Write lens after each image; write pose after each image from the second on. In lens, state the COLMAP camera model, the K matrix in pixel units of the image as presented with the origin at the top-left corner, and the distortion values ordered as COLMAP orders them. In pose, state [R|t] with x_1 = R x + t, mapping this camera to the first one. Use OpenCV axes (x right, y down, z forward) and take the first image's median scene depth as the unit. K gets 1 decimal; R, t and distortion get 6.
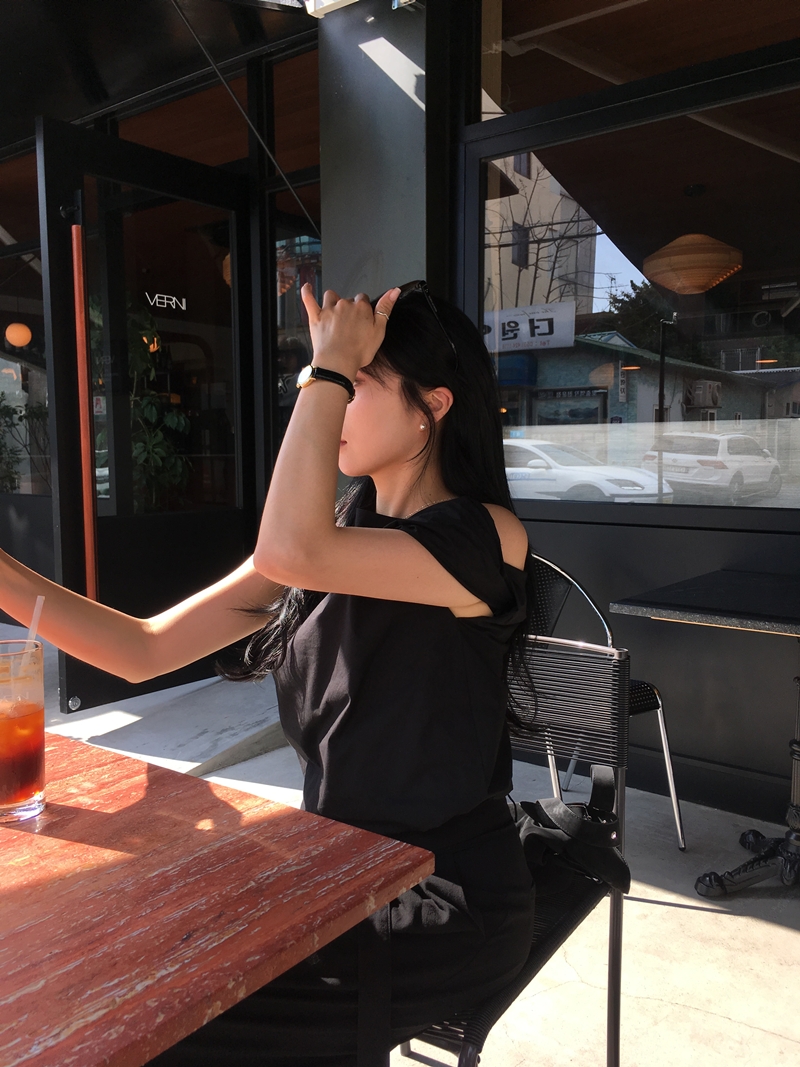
lens RADIAL K [[905.0, 0, 403.2], [0, 905.0, 534.6], [0, 0, 1]] dist [0.080209, -0.104173]
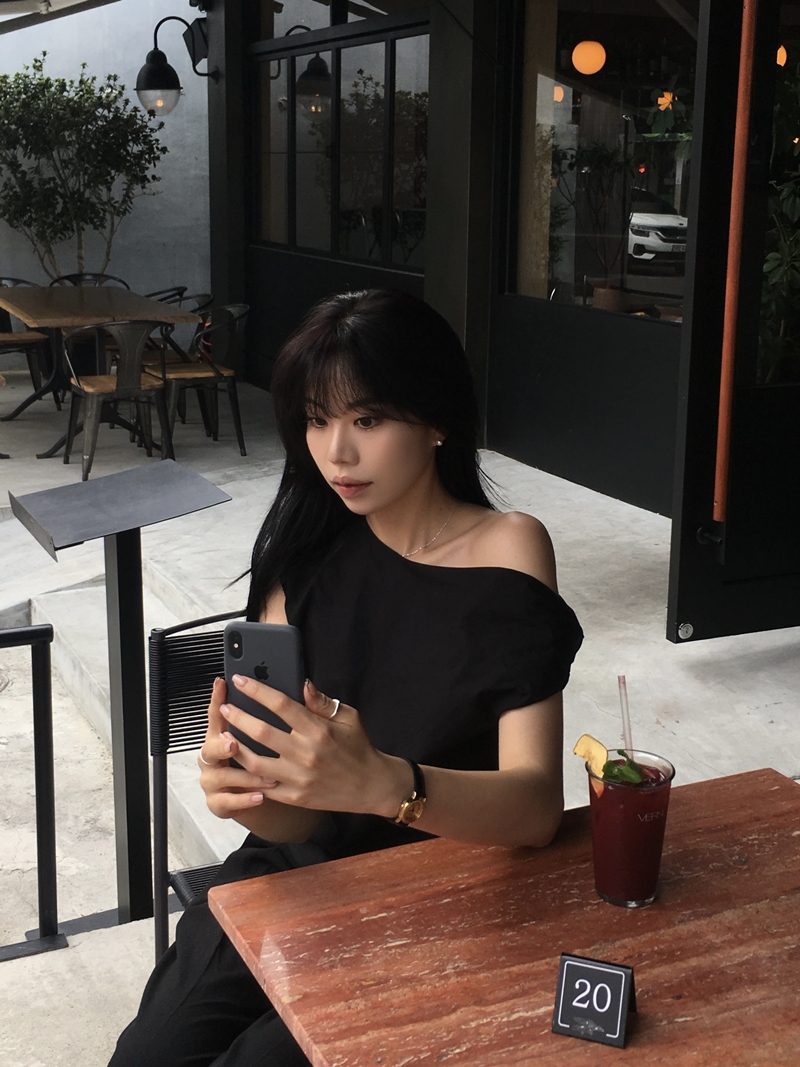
lens RADIAL K [[1409.8, 0, 403.0], [0, 1409.8, 436.5], [0, 0, 1]] dist [0.074206, -0.054938]
pose [[0.887169, 0.103625, -0.449659, -0.052421], [-0.061146, 0.992266, 0.108029, -0.077867], [0.457376, -0.068345, 0.886643, -0.113570]]
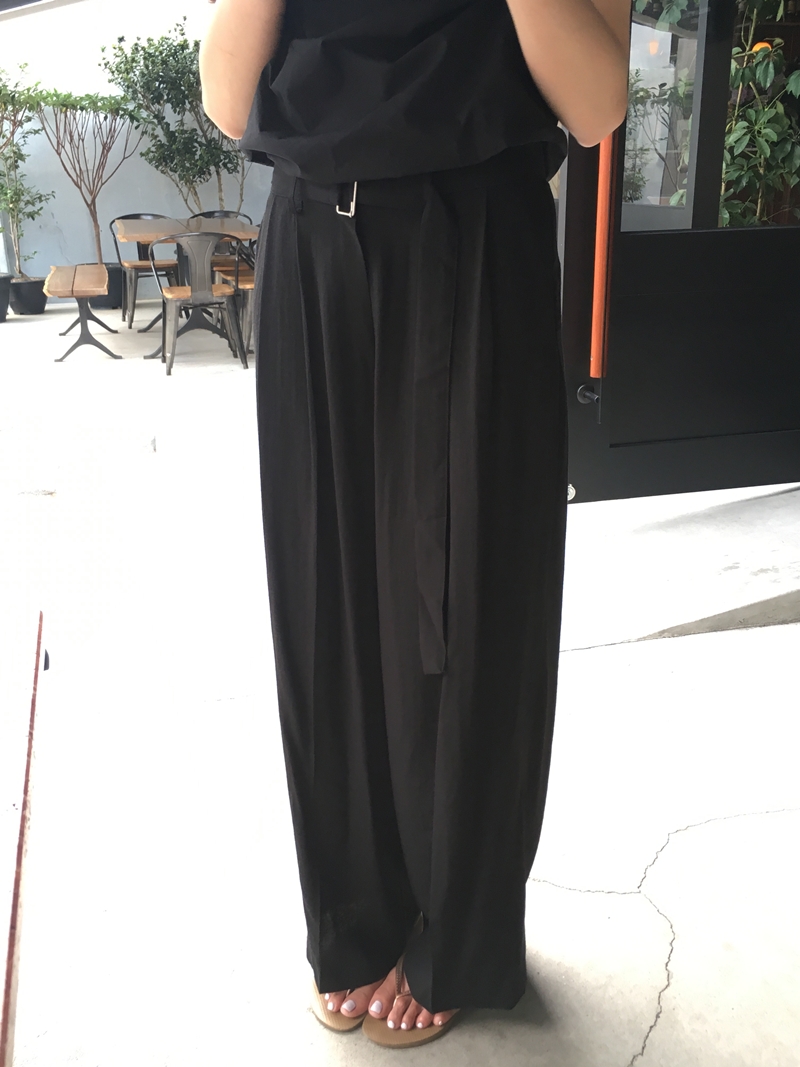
lens RADIAL K [[1062.3, 0, 400.0], [0, 1062.3, 533.5], [0, 0, 1]] dist [0.086194, -0.114417]
pose [[0.798471, 0.188941, -0.571616, 0.030204], [-0.042847, 0.964903, 0.259087, -0.002376], [0.600507, -0.182381, 0.778543, 0.212507]]
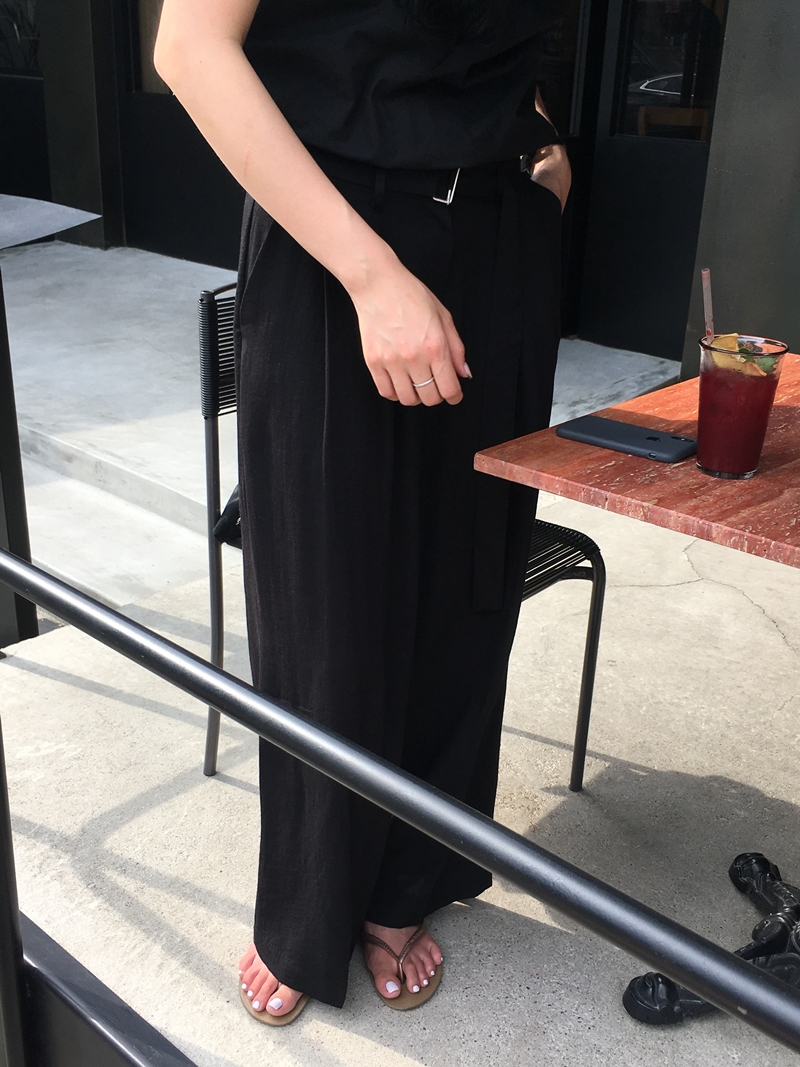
lens RADIAL K [[1189.2, 0, 404.8], [0, 1189.2, 534.9], [0, 0, 1]] dist [0.079966, 0.000298]
pose [[0.995547, 0.069994, -0.063135, -0.248707], [-0.048931, 0.956220, 0.288531, 0.009652], [0.080566, -0.284157, 0.955387, -0.140151]]
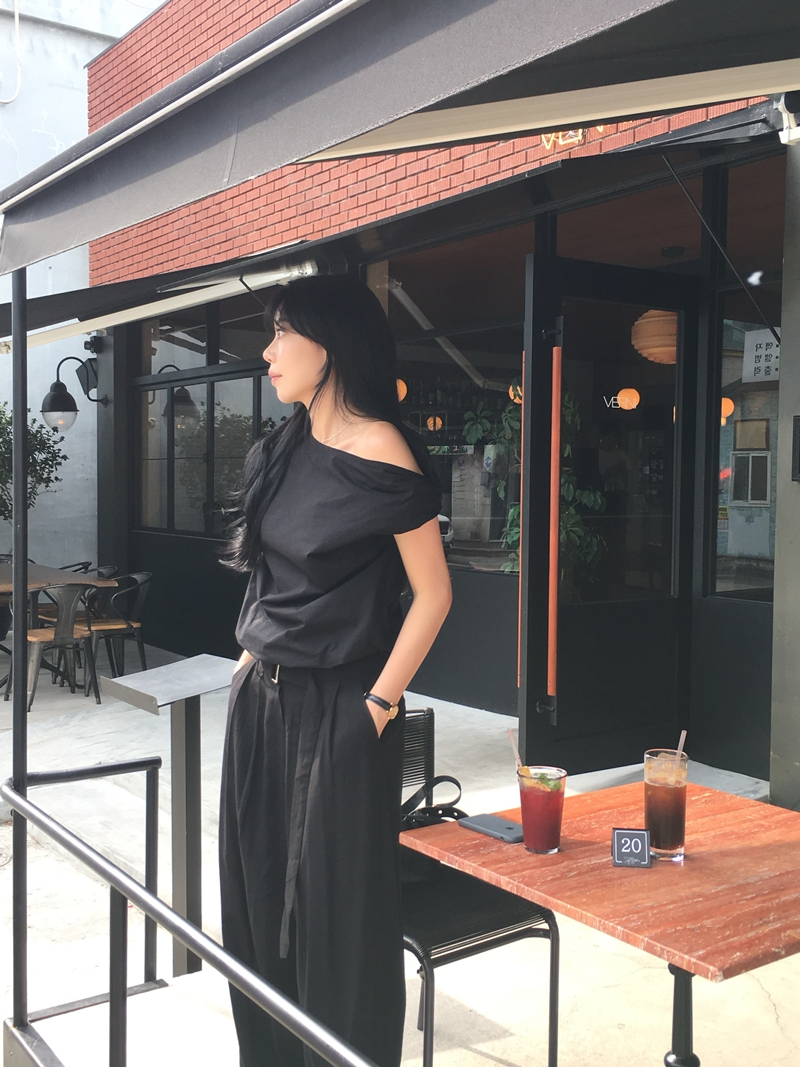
lens RADIAL K [[1165.2, 0, 404.0], [0, 1165.2, 533.8], [0, 0, 1]] dist [0.054949, 0.006995]
pose [[0.955478, 0.027908, -0.293740, -0.091575], [-0.041566, 0.998320, -0.040357, -0.036280], [0.292120, 0.050770, 0.955033, -0.349859]]
